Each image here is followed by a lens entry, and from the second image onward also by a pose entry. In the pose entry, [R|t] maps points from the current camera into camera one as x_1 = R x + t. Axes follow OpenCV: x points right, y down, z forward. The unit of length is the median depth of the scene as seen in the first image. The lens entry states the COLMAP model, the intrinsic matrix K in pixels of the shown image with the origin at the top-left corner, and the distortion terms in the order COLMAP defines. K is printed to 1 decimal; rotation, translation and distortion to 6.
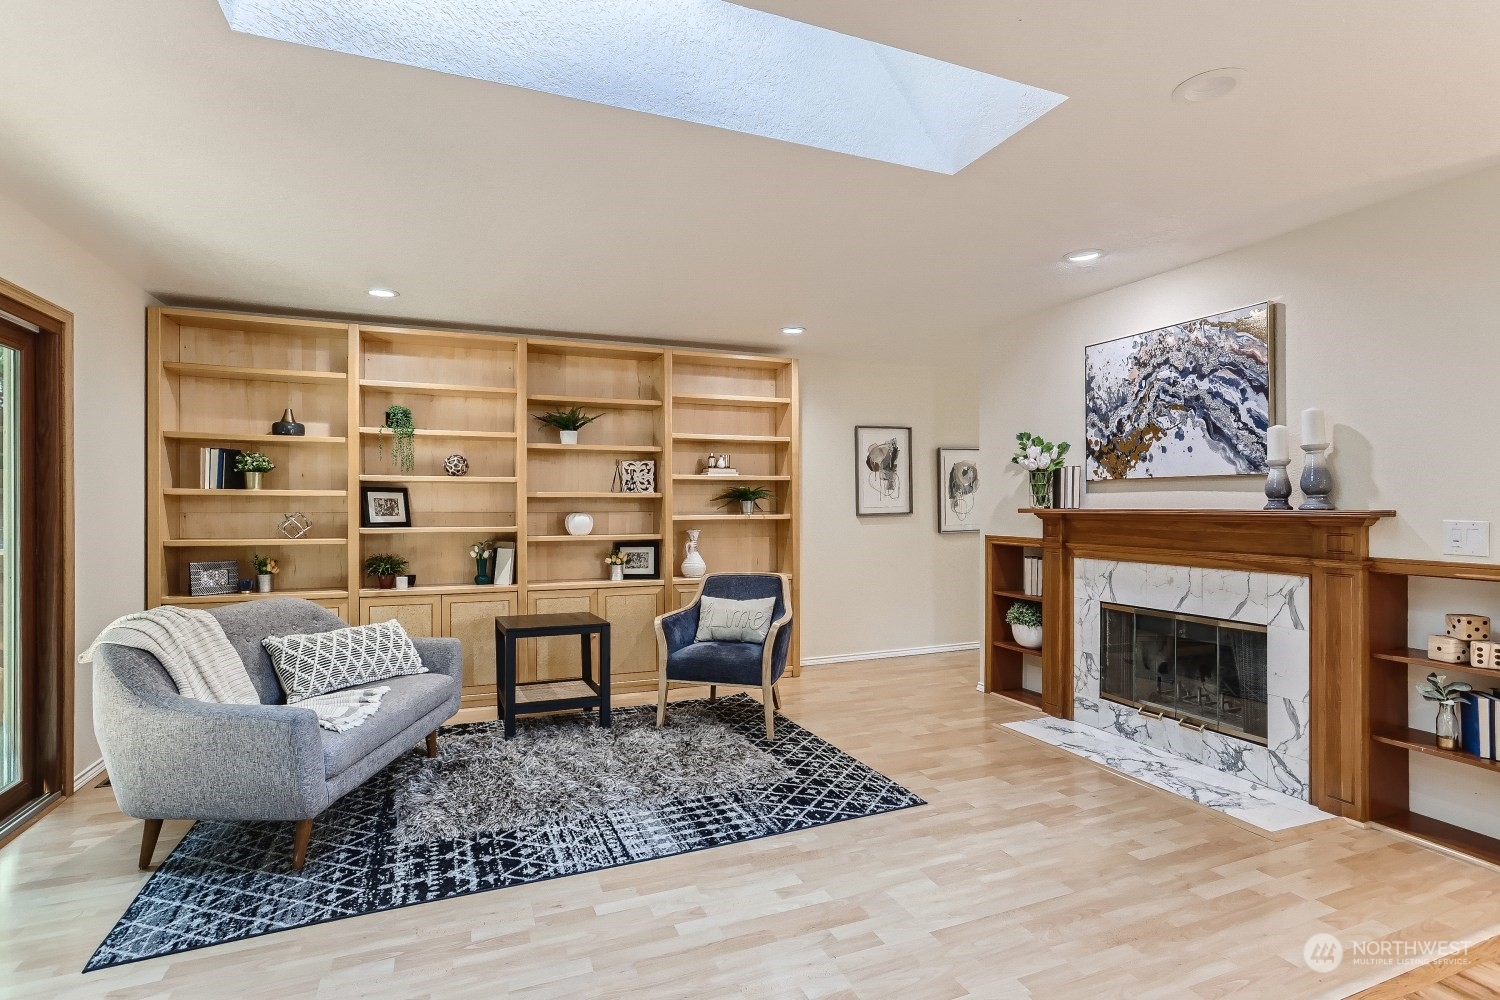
lens RADIAL K [[735.7, 0, 739.9], [0, 735.7, 498.6], [0, 0, 1]] dist [-0.040607, 0.024742]
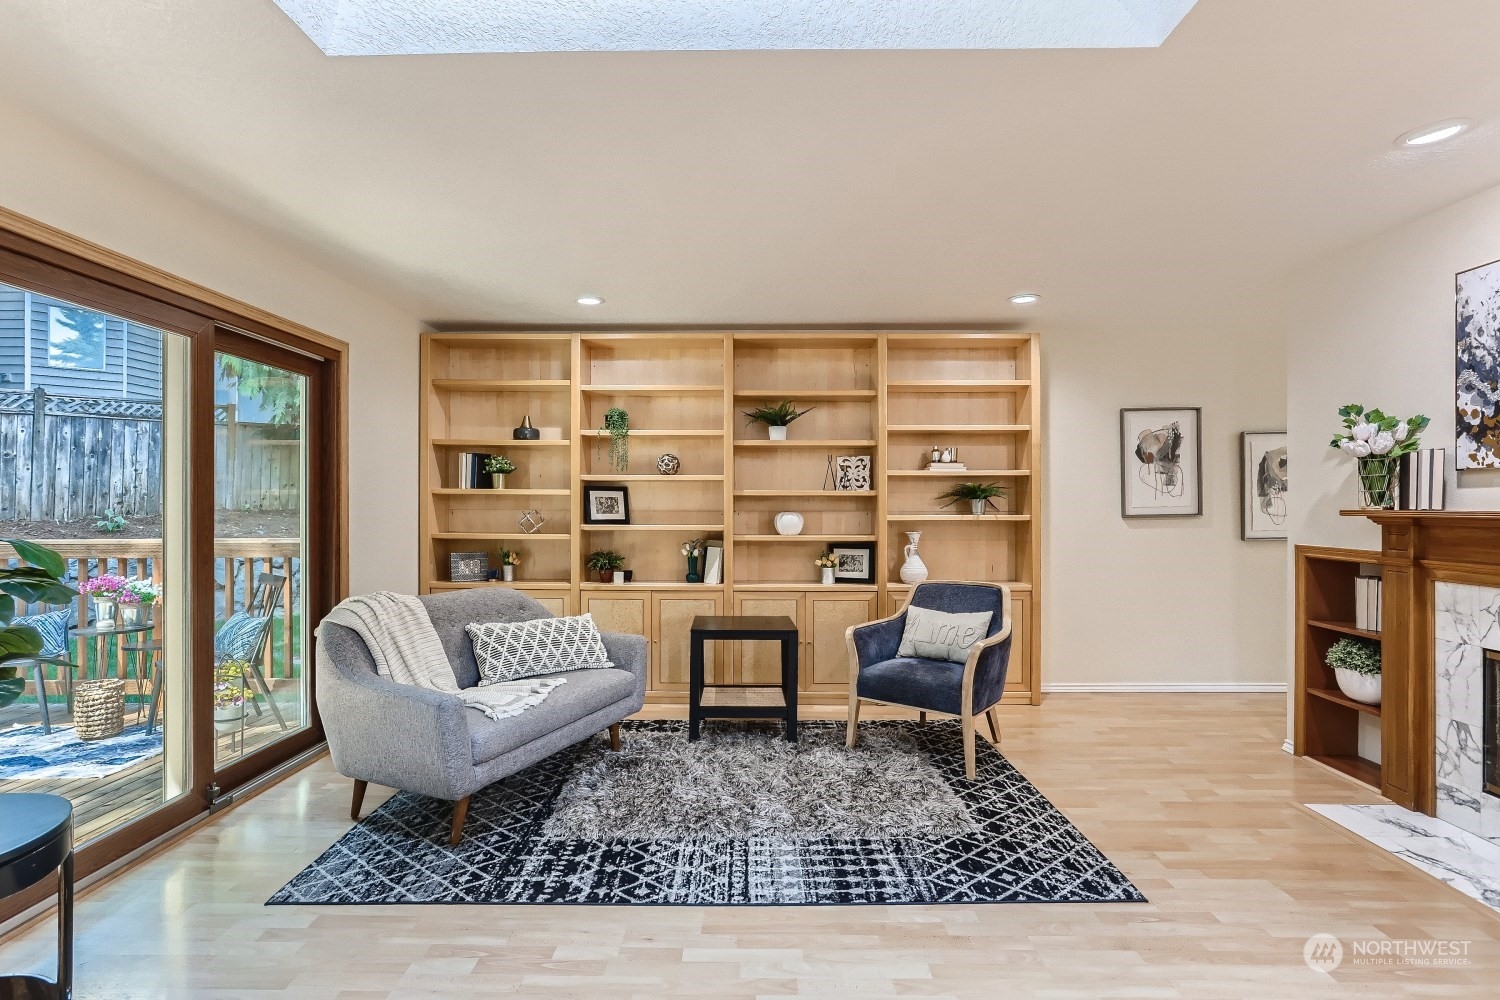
lens RADIAL K [[735.7, 0, 739.9], [0, 735.7, 498.6], [0, 0, 1]] dist [-0.040607, 0.024742]
pose [[0.920766, -0.000298, -0.390116, 0.115840], [0.000744, 0.999999, 0.000991, 0.001419], [0.390115, -0.001203, 0.920765, 0.108099]]
